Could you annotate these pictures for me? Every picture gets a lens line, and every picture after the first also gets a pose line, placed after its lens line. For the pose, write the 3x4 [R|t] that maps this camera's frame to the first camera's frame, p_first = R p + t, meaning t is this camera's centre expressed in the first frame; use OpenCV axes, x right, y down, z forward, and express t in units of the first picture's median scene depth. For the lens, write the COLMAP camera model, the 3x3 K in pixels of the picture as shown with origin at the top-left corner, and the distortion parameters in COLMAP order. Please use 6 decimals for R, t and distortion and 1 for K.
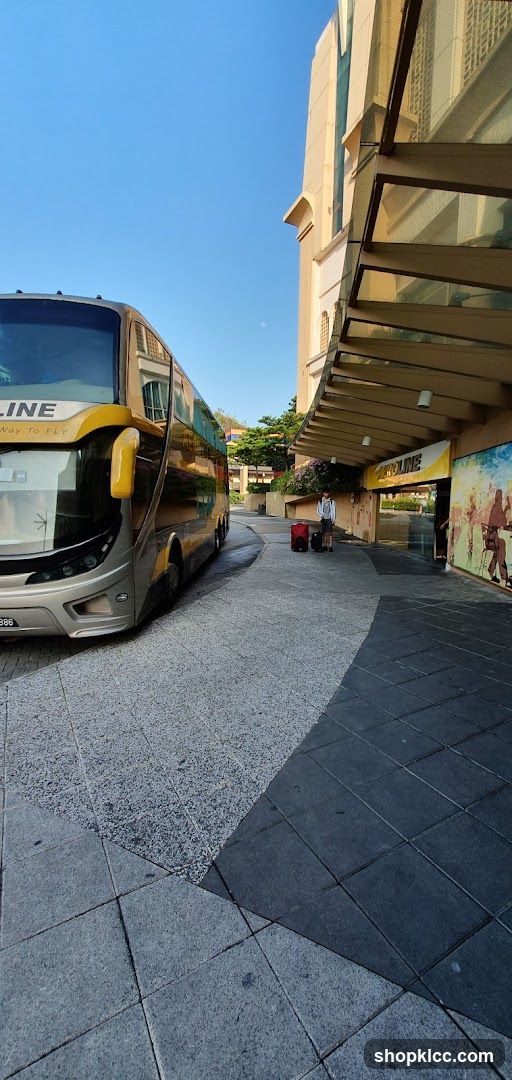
lens RADIAL K [[432.8, 0, 256.0], [0, 432.8, 540.0], [0, 0, 1]] dist [0.029620, -0.006681]
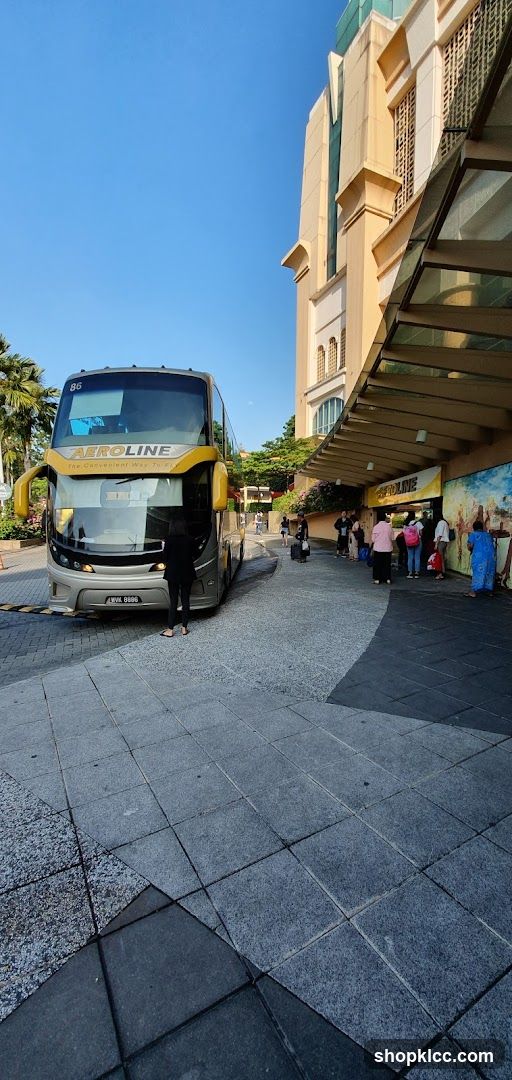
lens RADIAL K [[432.8, 0, 256.0], [0, 432.8, 540.0], [0, 0, 1]] dist [0.029620, -0.006681]
pose [[0.999792, -0.006308, 0.019408, -0.079134], [0.007204, 0.998895, -0.046444, 0.024992], [-0.019094, 0.046574, 0.998732, -0.161641]]
